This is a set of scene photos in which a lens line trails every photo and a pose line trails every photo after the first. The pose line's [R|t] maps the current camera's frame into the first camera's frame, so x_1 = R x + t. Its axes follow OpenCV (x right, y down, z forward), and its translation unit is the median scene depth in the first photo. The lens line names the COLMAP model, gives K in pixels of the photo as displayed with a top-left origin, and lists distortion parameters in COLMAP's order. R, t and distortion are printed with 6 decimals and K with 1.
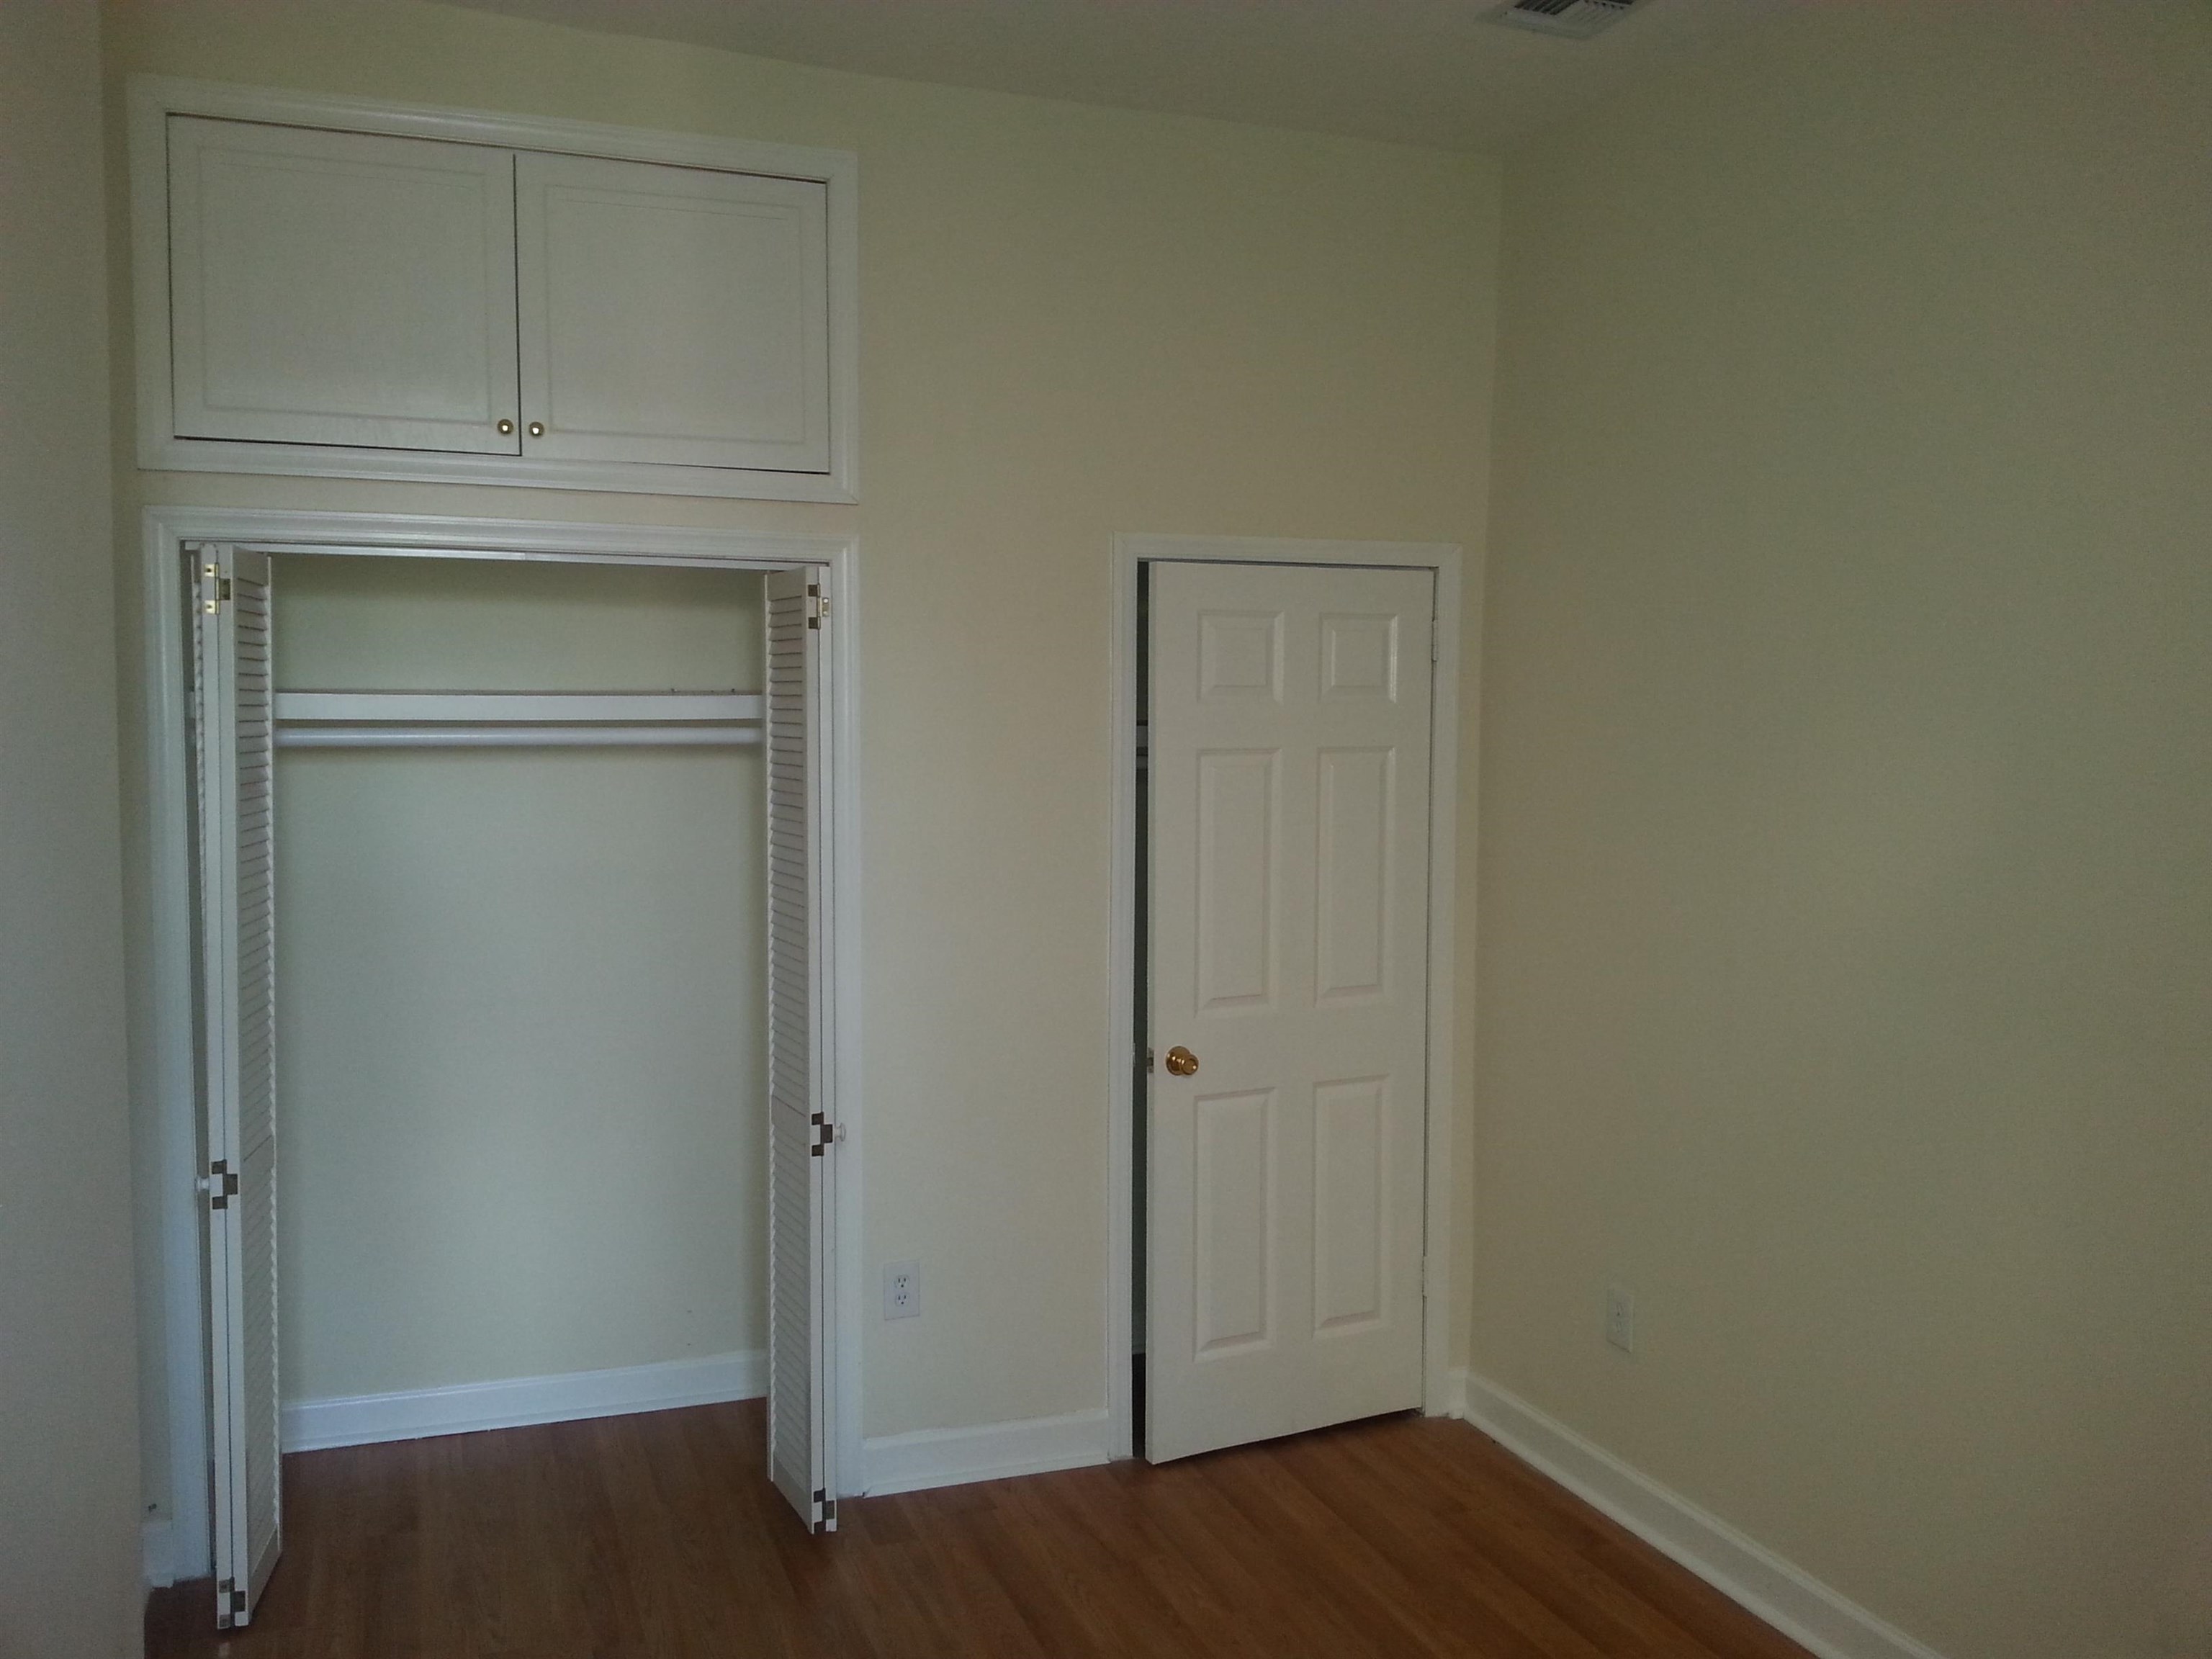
lens RADIAL K [[1880.8, 0, 1106.0], [0, 1880.8, 829.5], [0, 0, 1]] dist [0.145786, -0.189960]
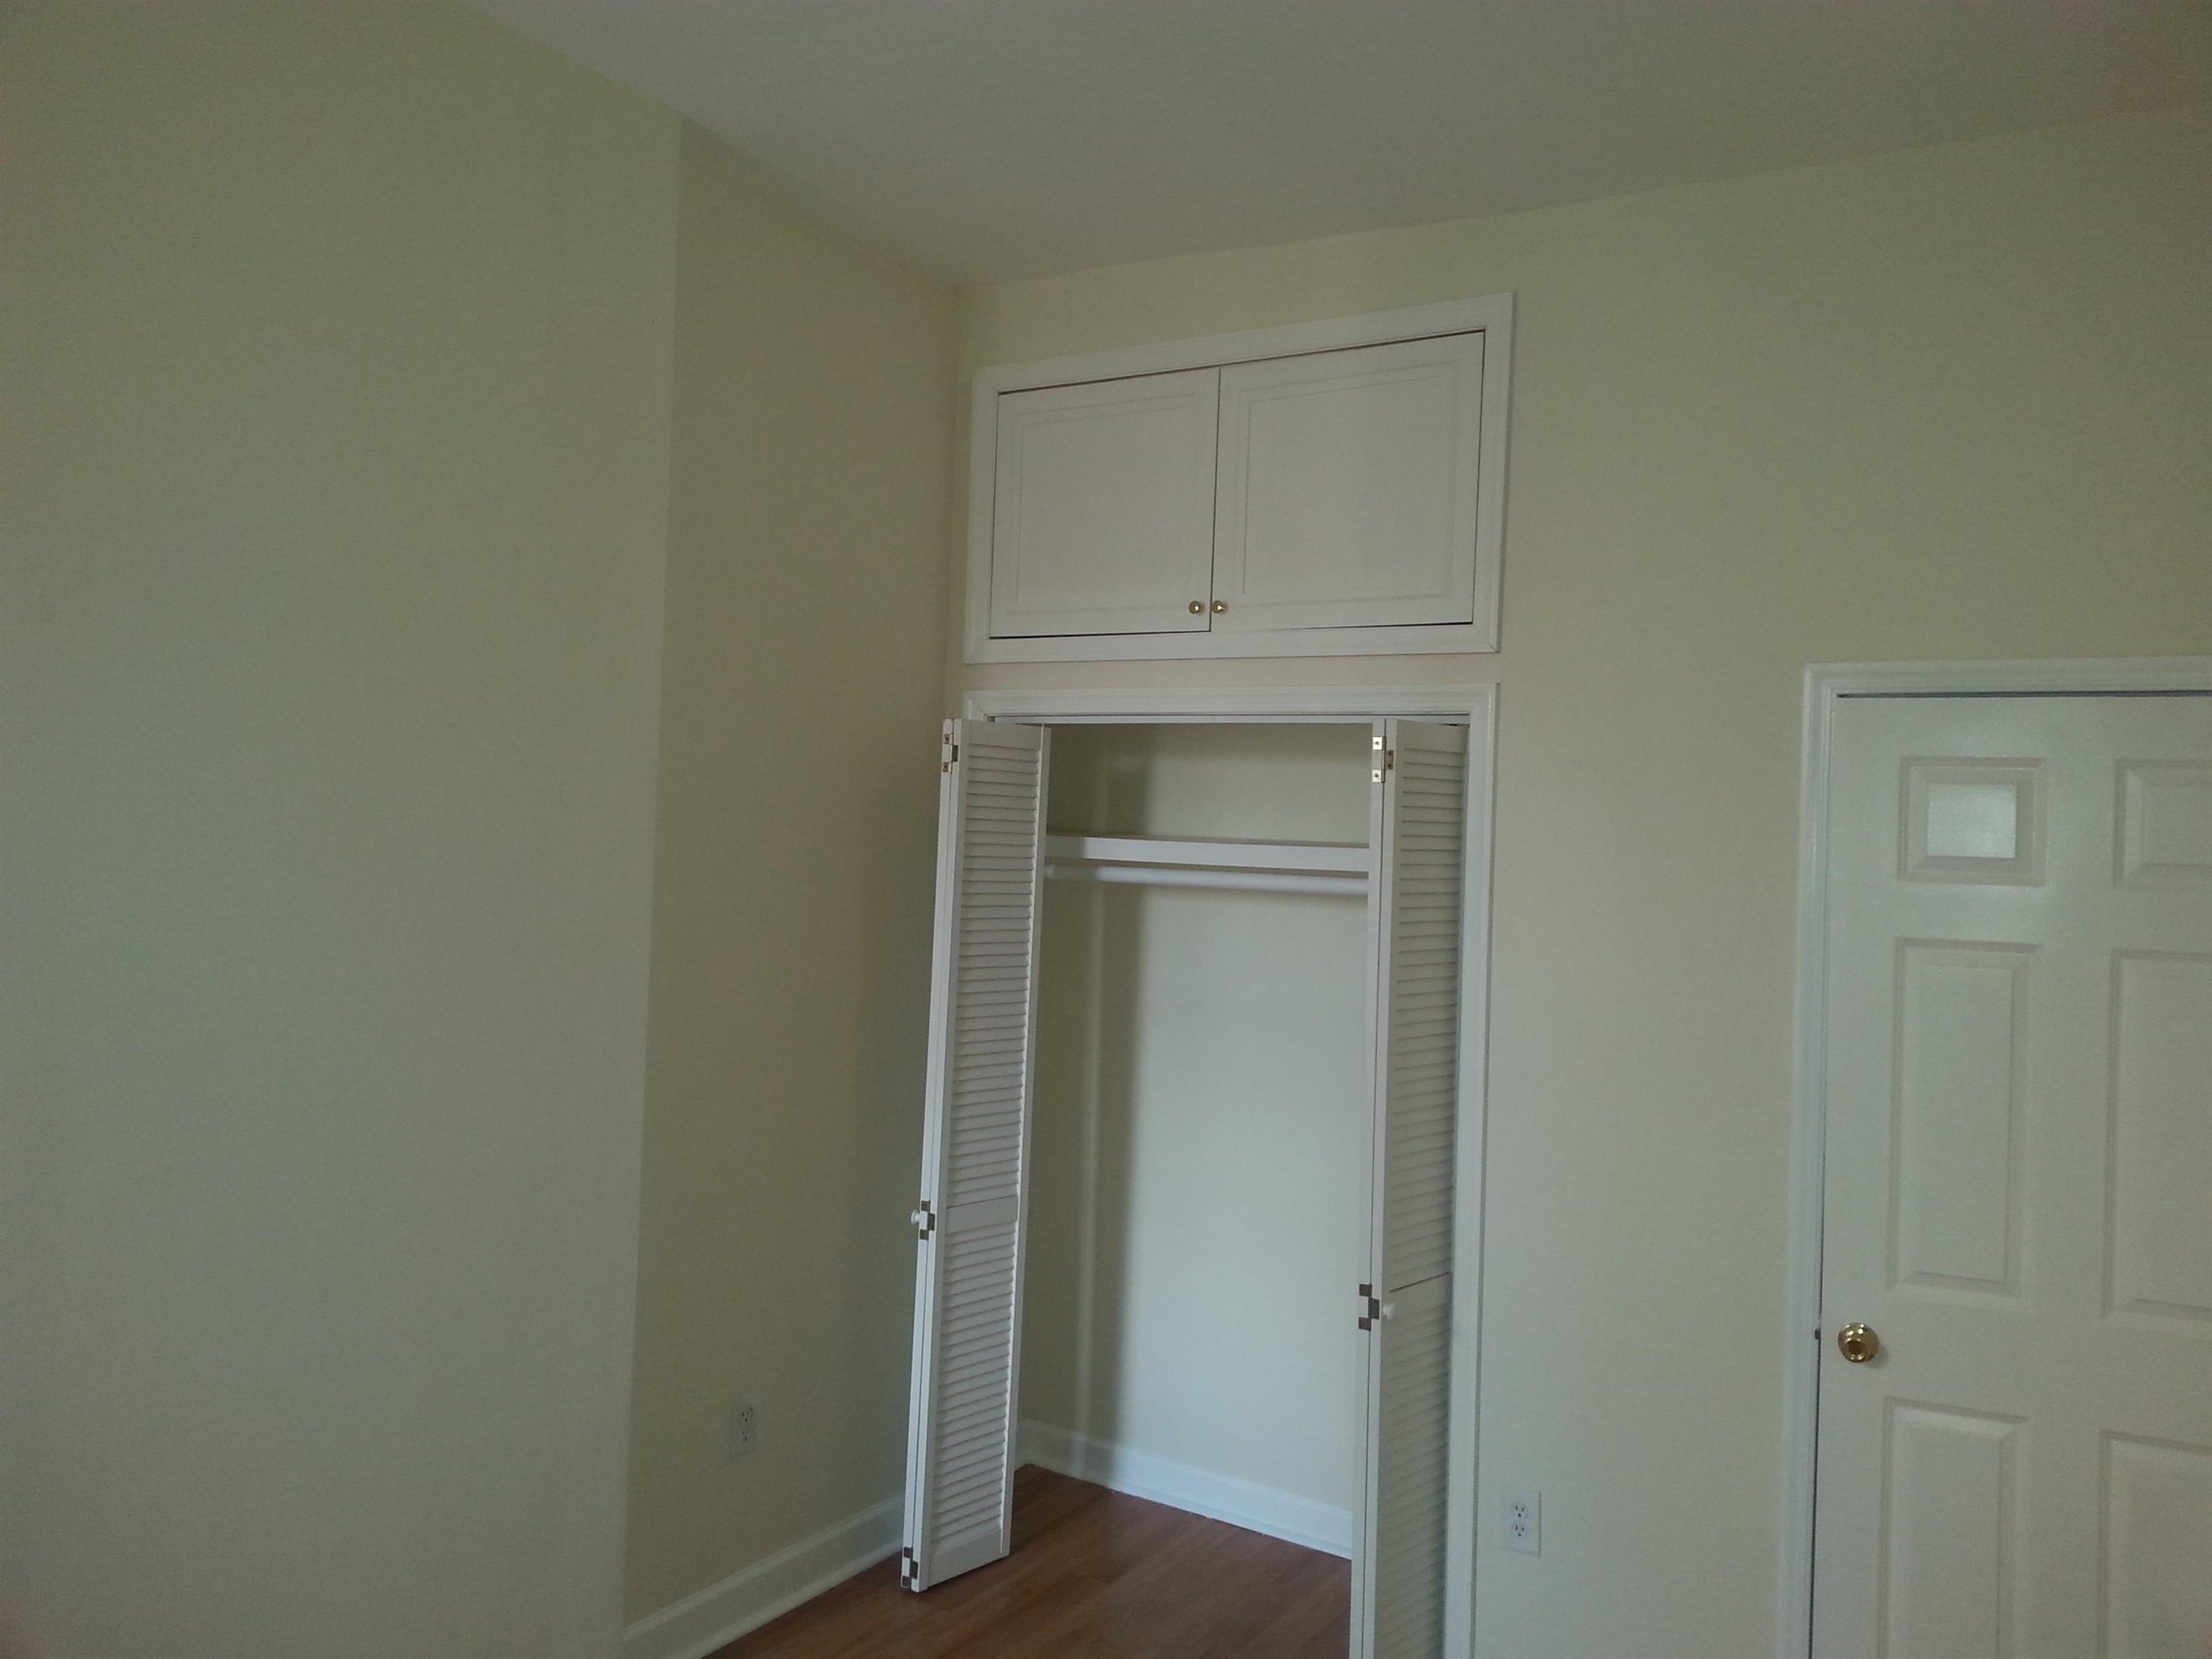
lens RADIAL K [[1880.8, 0, 1106.0], [0, 1880.8, 829.5], [0, 0, 1]] dist [0.145786, -0.189960]
pose [[0.588104, 0.018571, -0.808572, 0.533496], [-0.094533, 0.994462, -0.045917, -0.021679], [0.803241, 0.103441, 0.586603, 0.297771]]
